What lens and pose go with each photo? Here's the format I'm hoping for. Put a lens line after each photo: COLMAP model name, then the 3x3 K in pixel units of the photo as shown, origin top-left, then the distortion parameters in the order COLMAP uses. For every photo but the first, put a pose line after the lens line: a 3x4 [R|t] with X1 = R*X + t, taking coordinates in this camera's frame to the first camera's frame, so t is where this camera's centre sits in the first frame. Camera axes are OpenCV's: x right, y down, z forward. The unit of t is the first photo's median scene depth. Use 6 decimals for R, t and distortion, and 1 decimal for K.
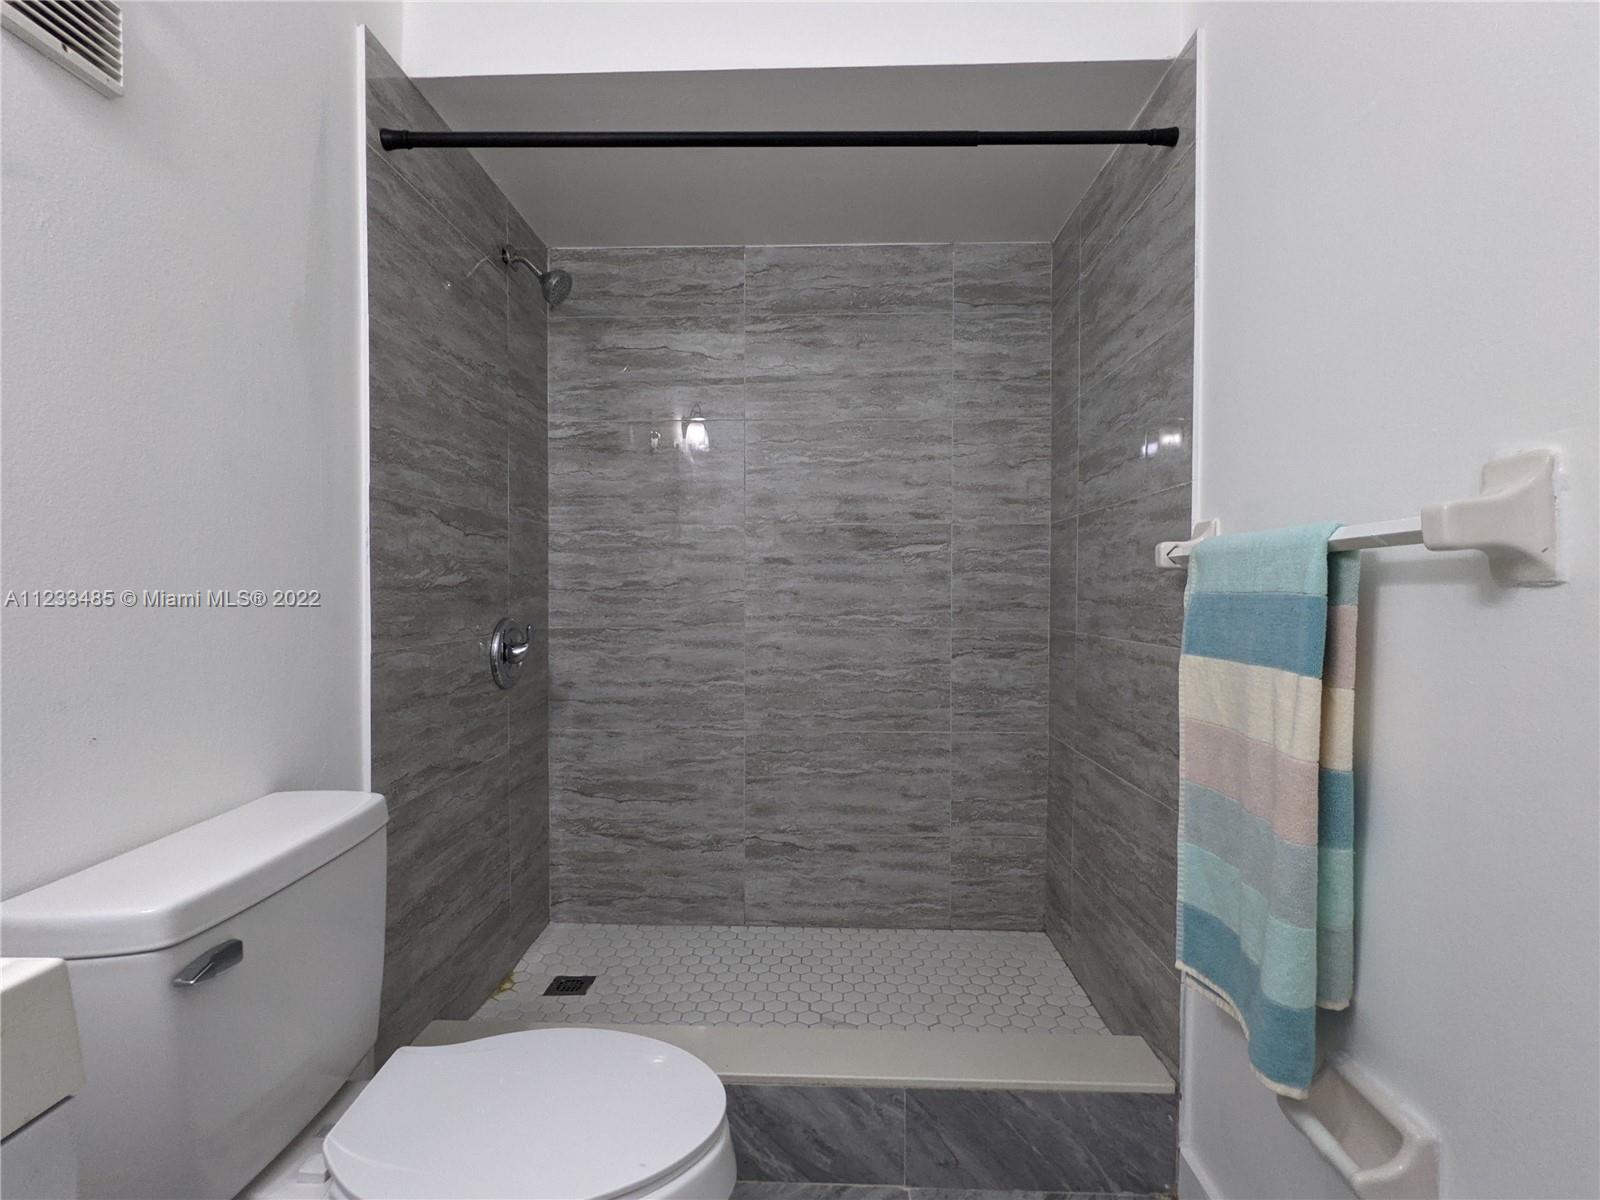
lens RADIAL K [[764.8, 0, 798.3], [0, 764.8, 606.0], [0, 0, 1]] dist [0.002268, 0.000955]
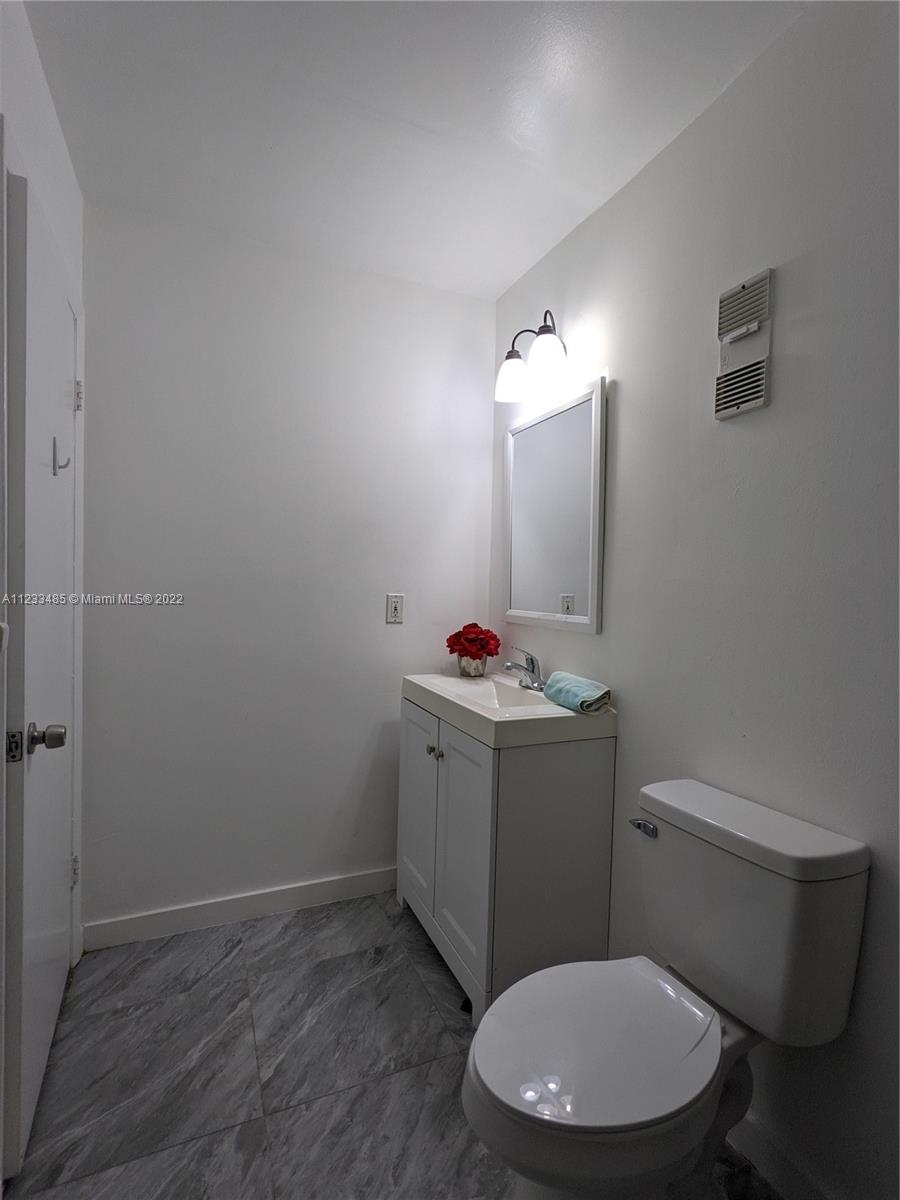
lens RADIAL K [[588.3, 0, 454.0], [0, 588.3, 598.5], [0, 0, 1]] dist [-0.002225, 0.001995]
pose [[-0.907383, -0.009590, -0.420194, 0.167336], [-0.027918, 0.998907, 0.037488, -0.087566], [0.419376, 0.045747, -0.906659, 0.814506]]
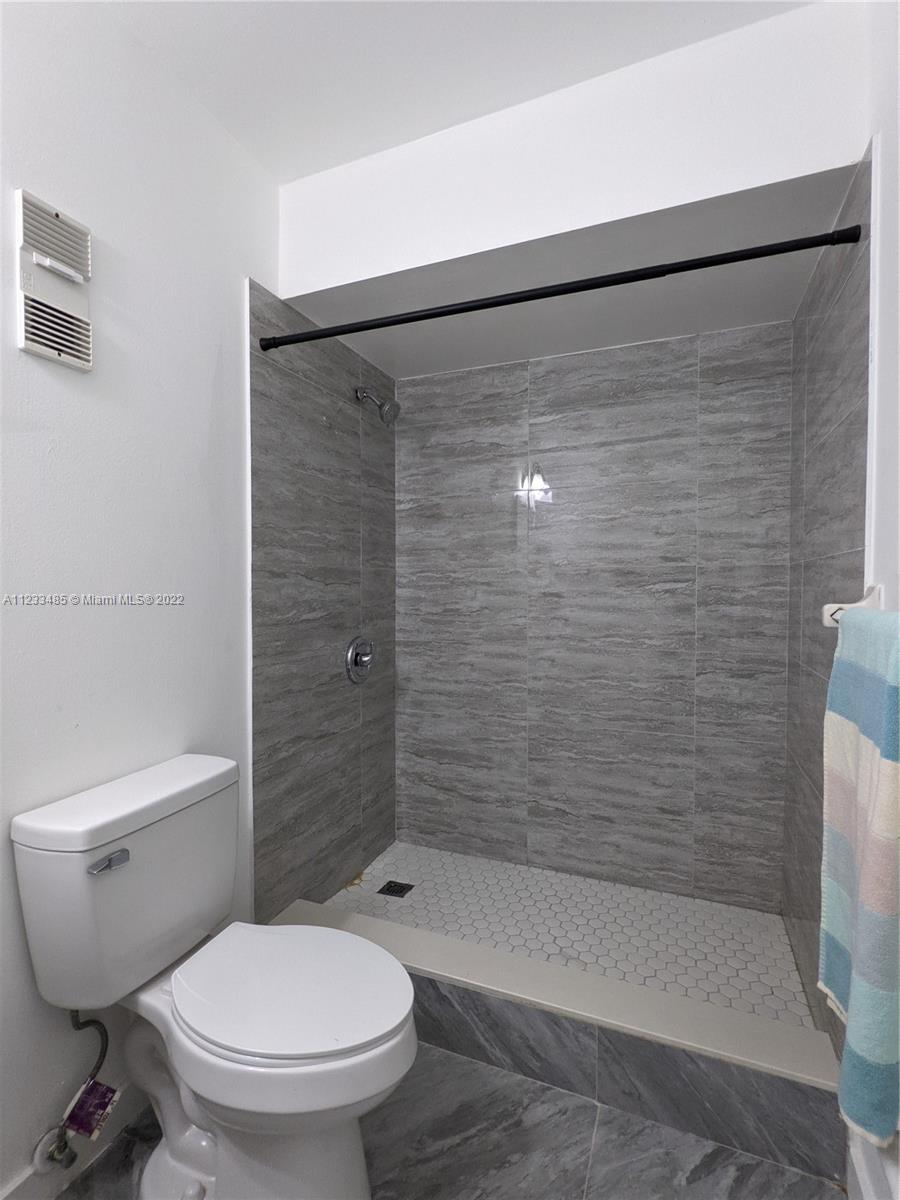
lens RADIAL K [[573.6, 0, 454.3], [0, 573.6, 599.0], [0, 0, 1]] dist [0.002268, 0.000955]
pose [[0.937327, 0.009792, -0.348312, 0.159879], [-0.008082, 0.999947, 0.006361, -0.057349], [0.348356, -0.003148, 0.937357, 0.011760]]
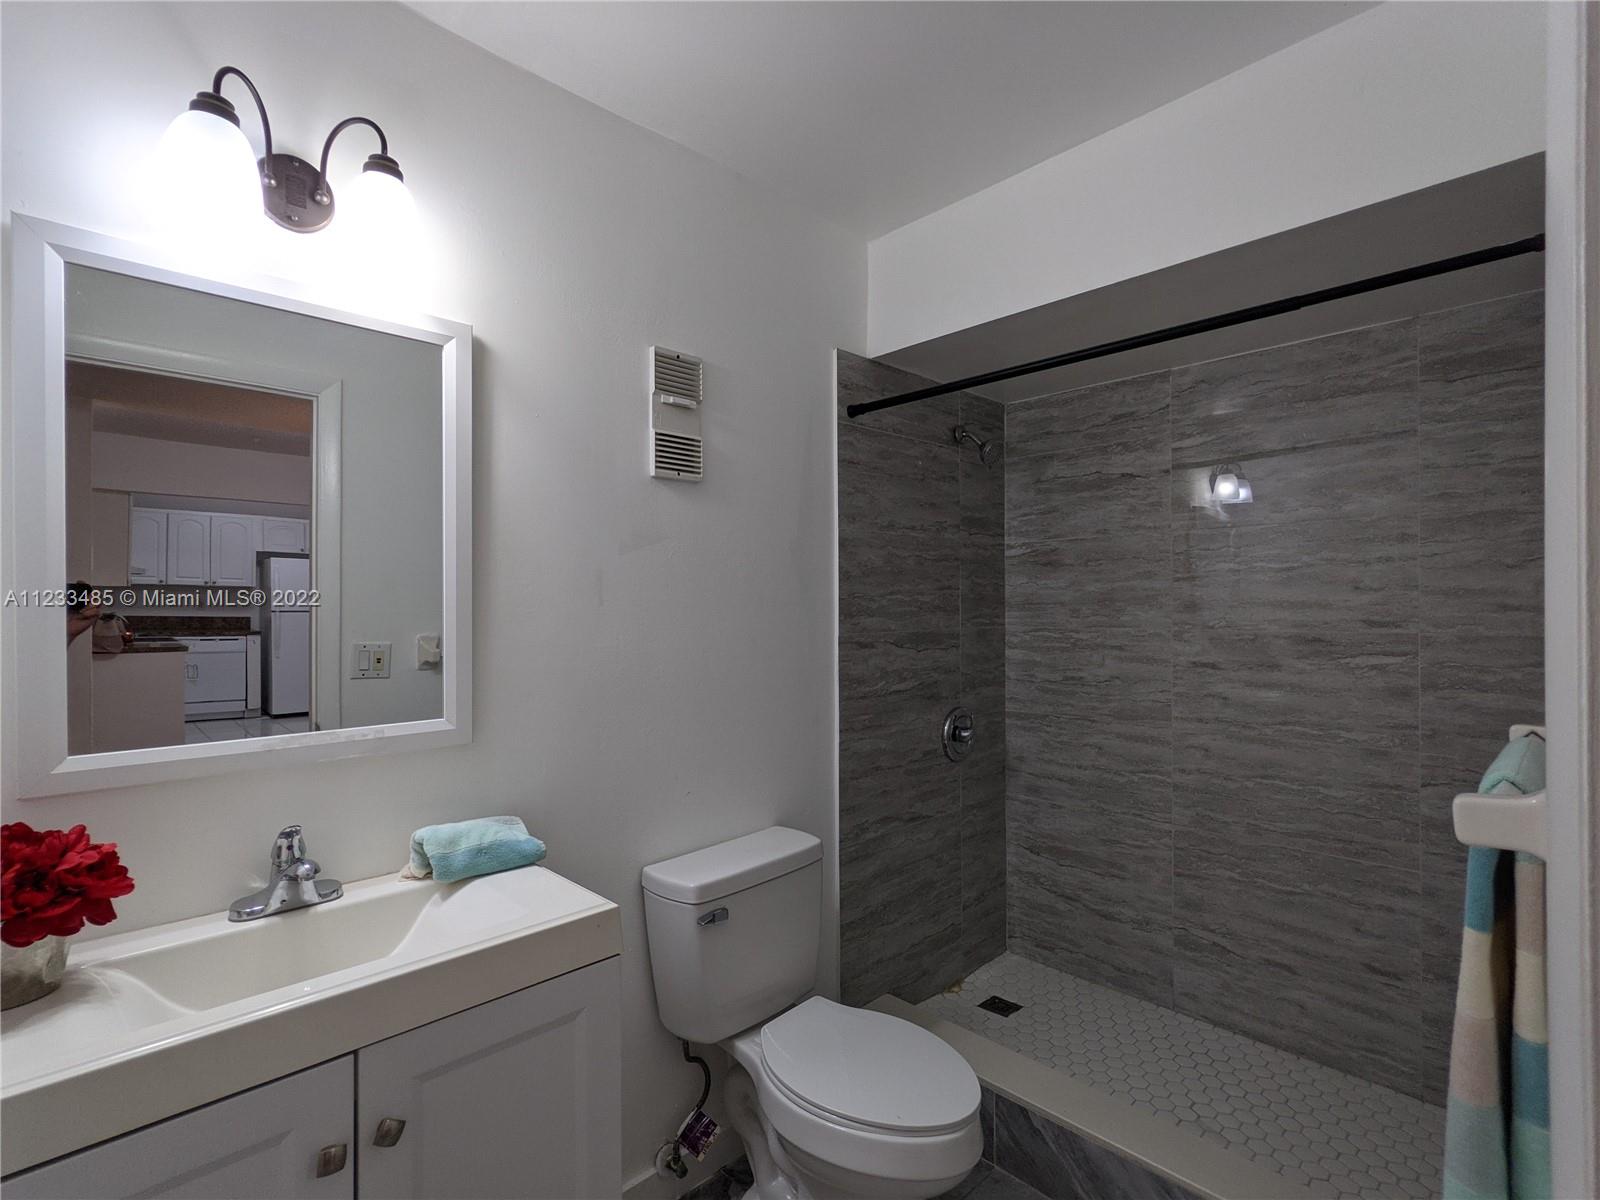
lens RADIAL K [[784.4, 0, 819.3], [0, 784.4, 603.1], [0, 0, 1]] dist [-0.002225, 0.001995]
pose [[0.728860, 0.000135, -0.684663, 0.317645], [-0.008842, 0.999918, -0.009215, -0.129114], [0.684606, 0.012770, 0.728801, -0.124921]]
